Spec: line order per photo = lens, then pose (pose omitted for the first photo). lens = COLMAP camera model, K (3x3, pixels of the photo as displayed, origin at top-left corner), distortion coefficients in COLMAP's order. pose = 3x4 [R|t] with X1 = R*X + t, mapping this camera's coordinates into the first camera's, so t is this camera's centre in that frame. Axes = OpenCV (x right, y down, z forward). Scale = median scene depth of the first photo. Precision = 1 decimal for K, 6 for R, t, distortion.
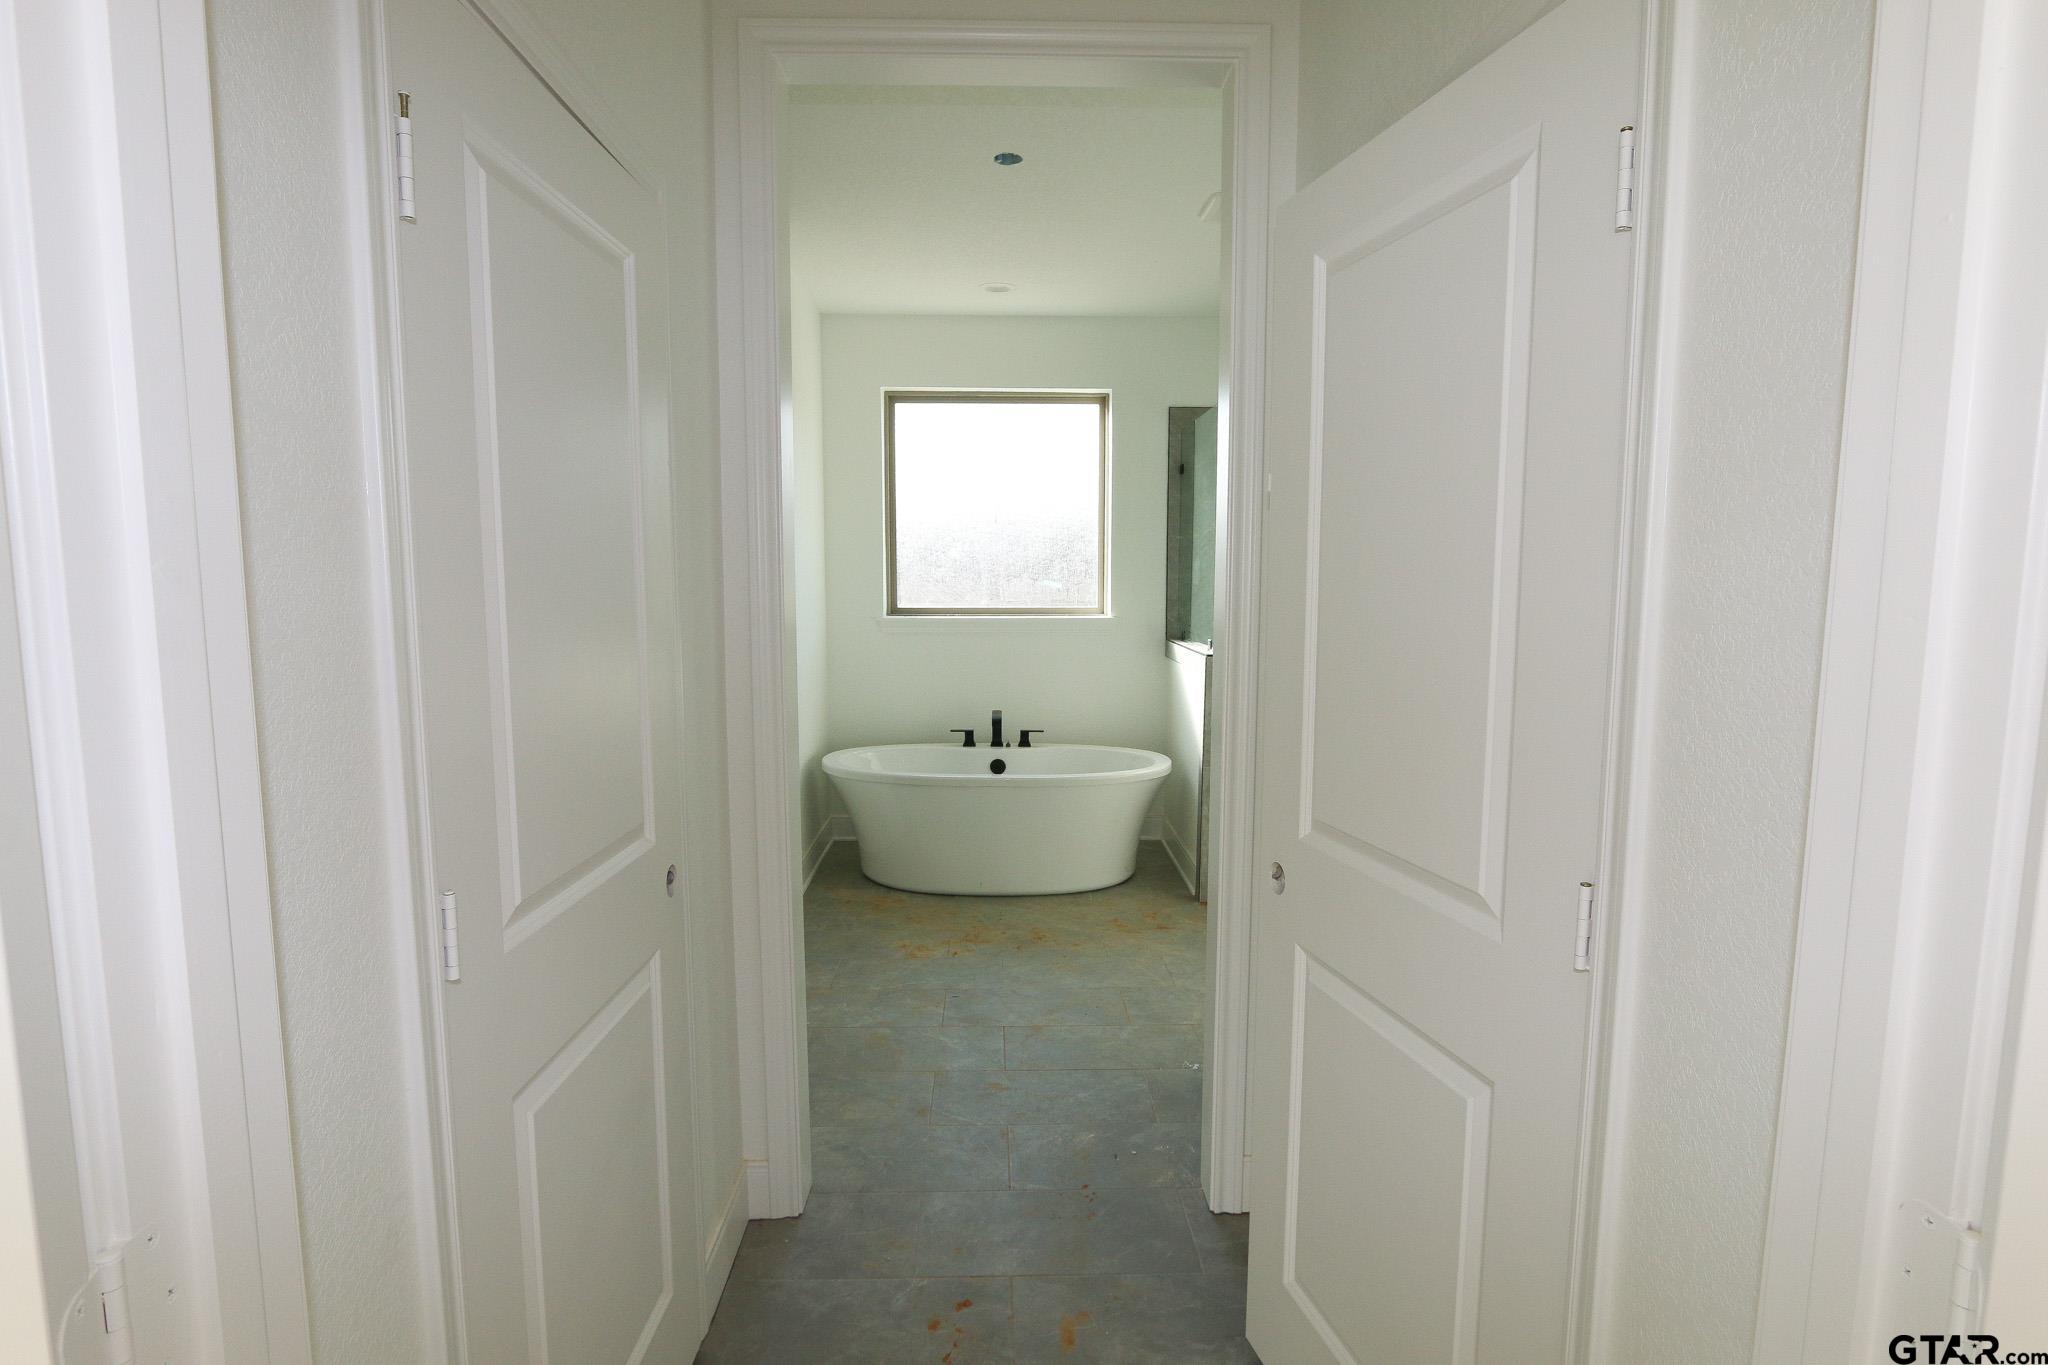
lens RADIAL K [[1020.0, 0, 1015.7], [0, 1020.0, 681.3], [0, 0, 1]] dist [-0.024345, 0.005749]
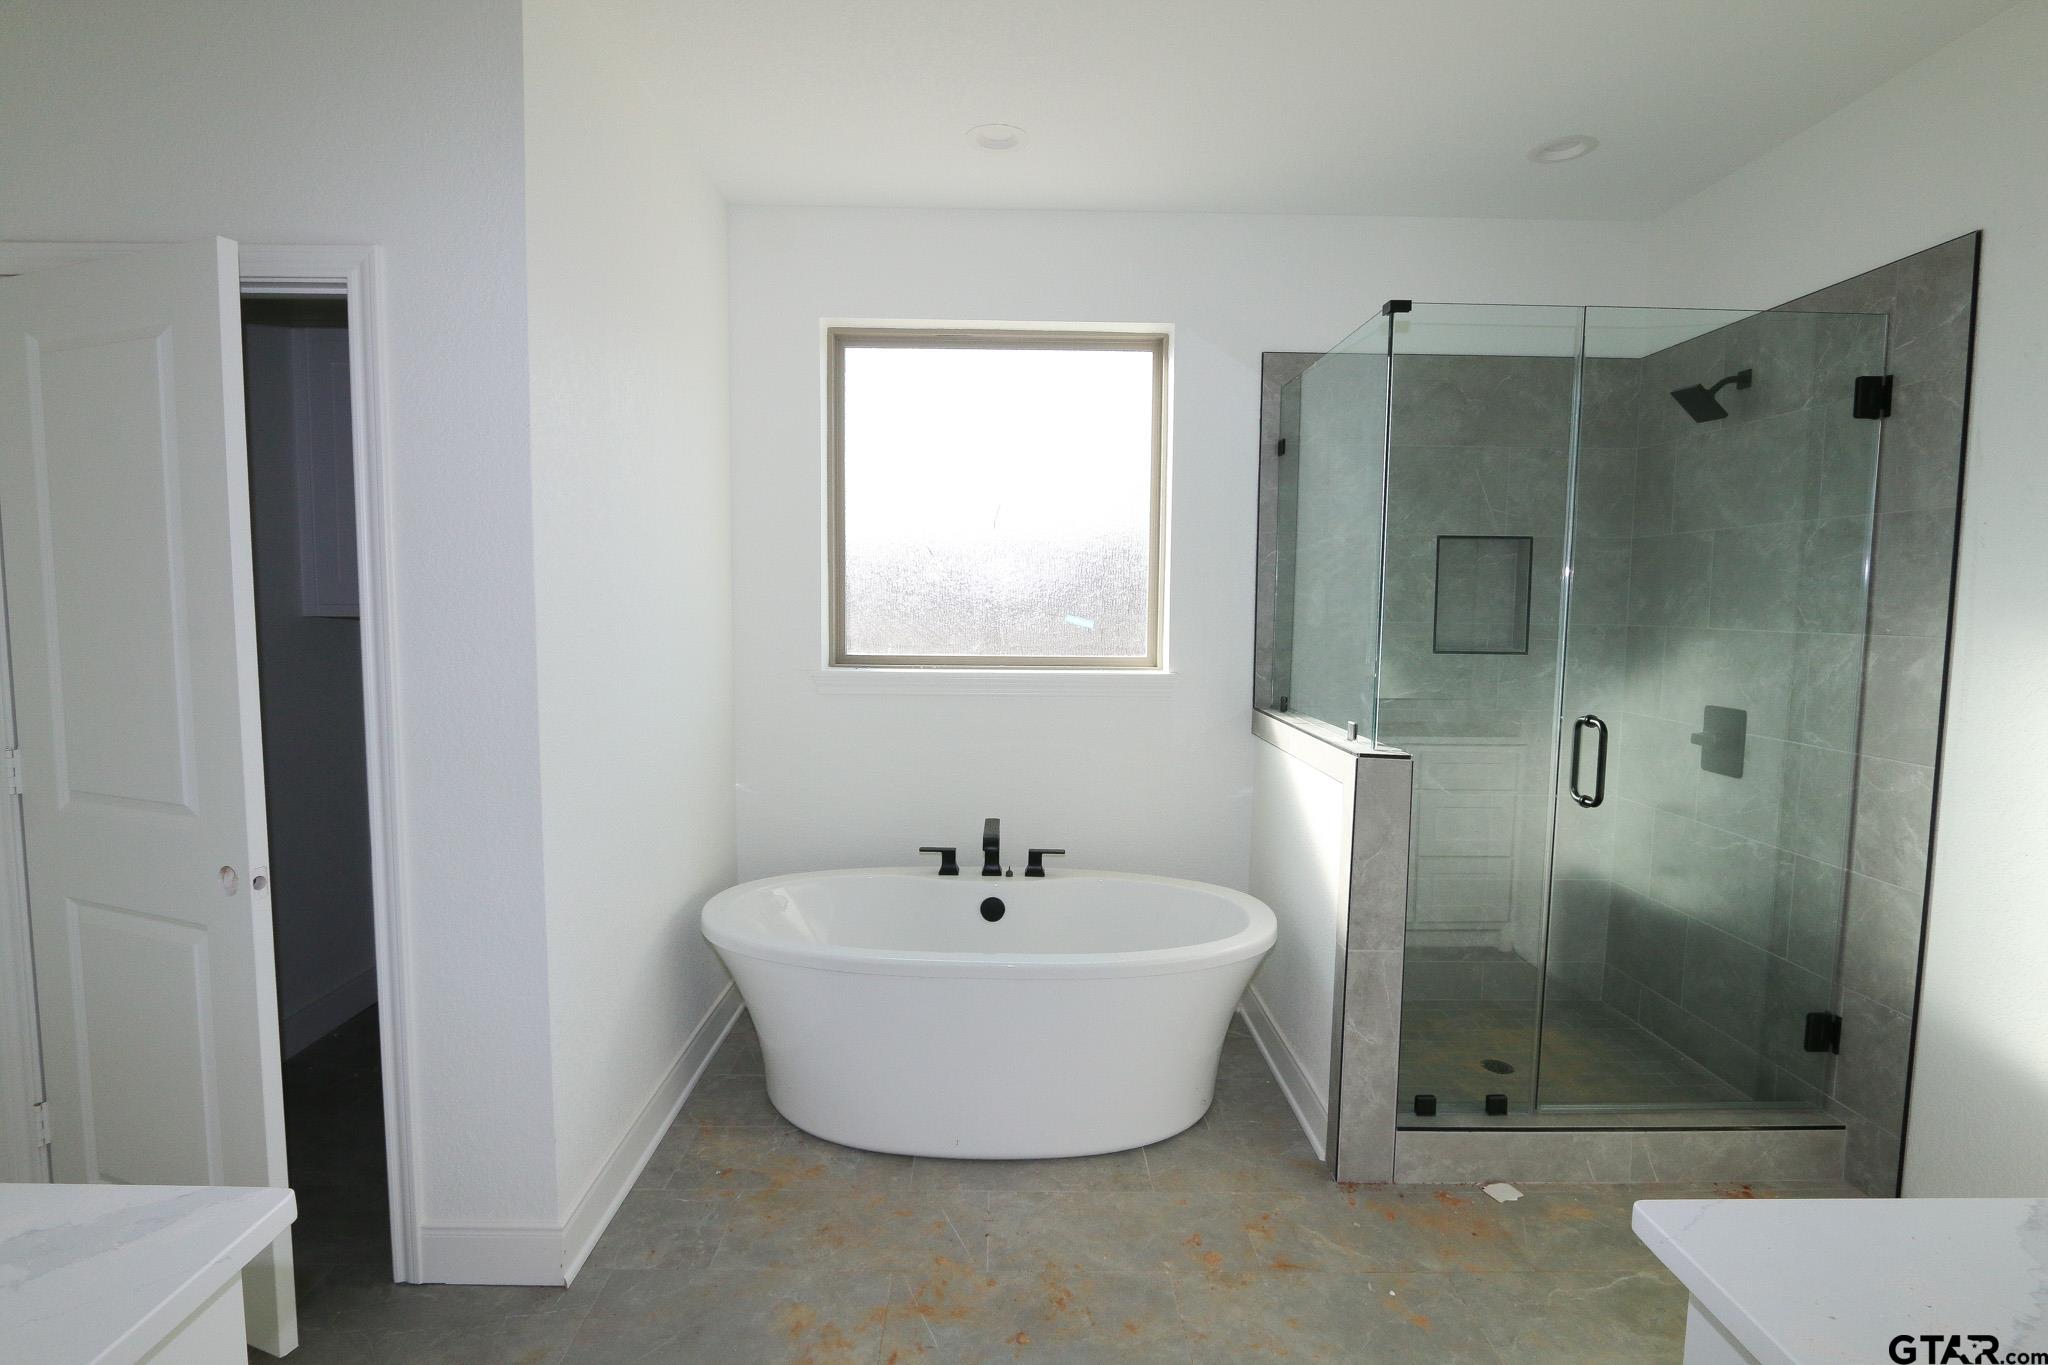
lens RADIAL K [[1020.0, 0, 1020.5], [0, 1020.0, 684.4], [0, 0, 1]] dist [-0.024345, 0.005749]
pose [[0.999928, 0.009511, -0.007350, 0.003145], [-0.009673, 0.999706, -0.022250, -0.041502], [0.007136, 0.022320, 0.999725, 0.354706]]
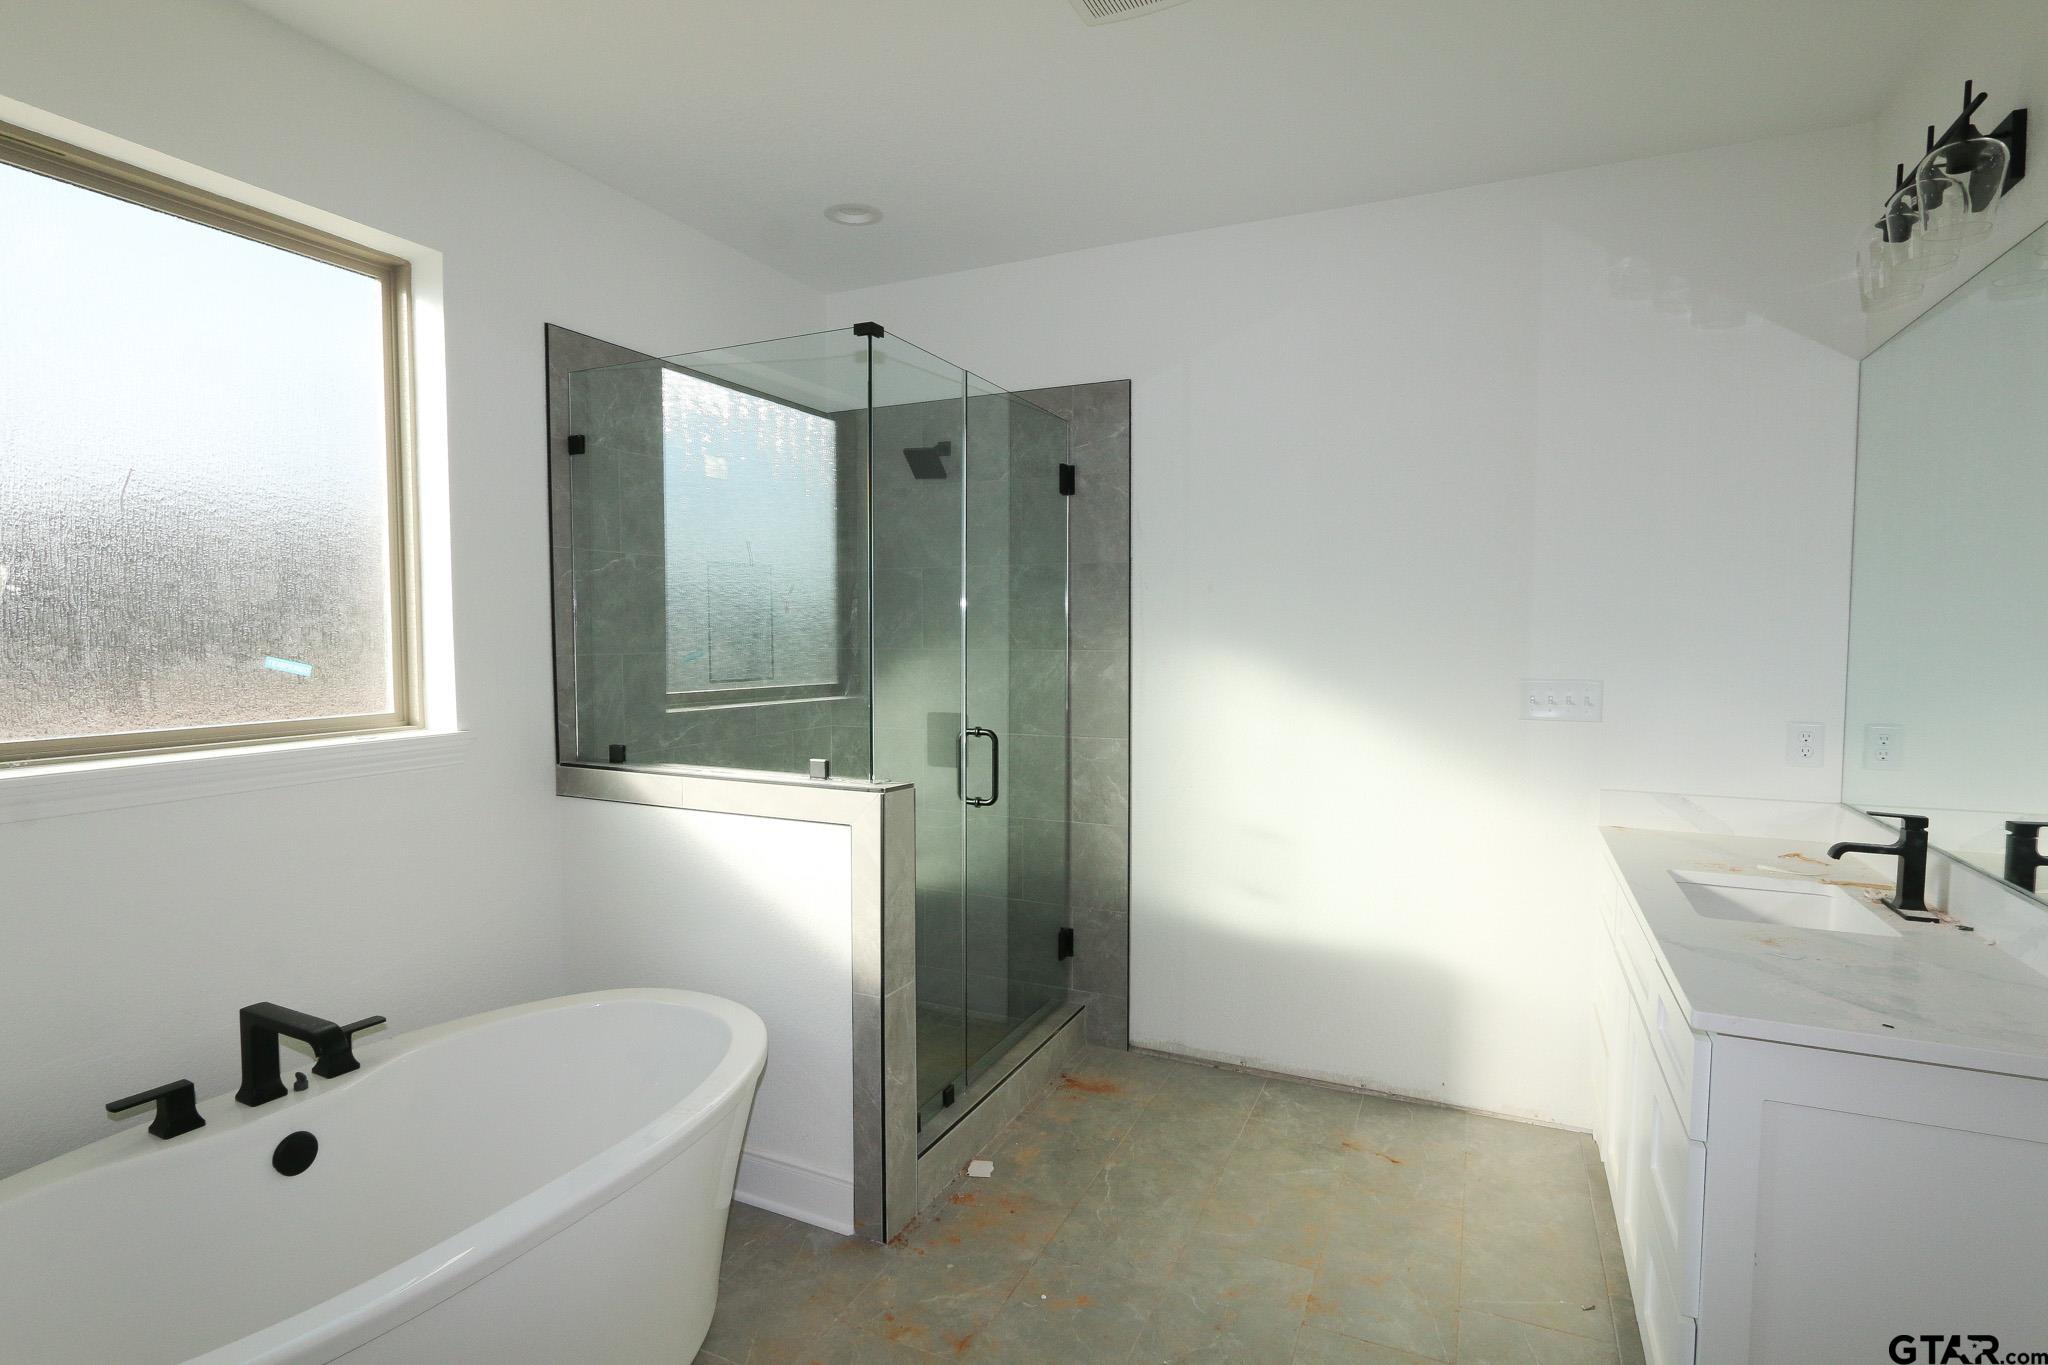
lens RADIAL K [[1020.0, 0, 1012.7], [0, 1020.0, 685.1], [0, 0, 1]] dist [-0.024345, 0.005749]
pose [[0.443713, -0.048575, 0.894852, -0.218252], [0.095586, 0.995399, 0.006637, -0.064603], [-0.891057, 0.082590, 0.446315, 0.569310]]
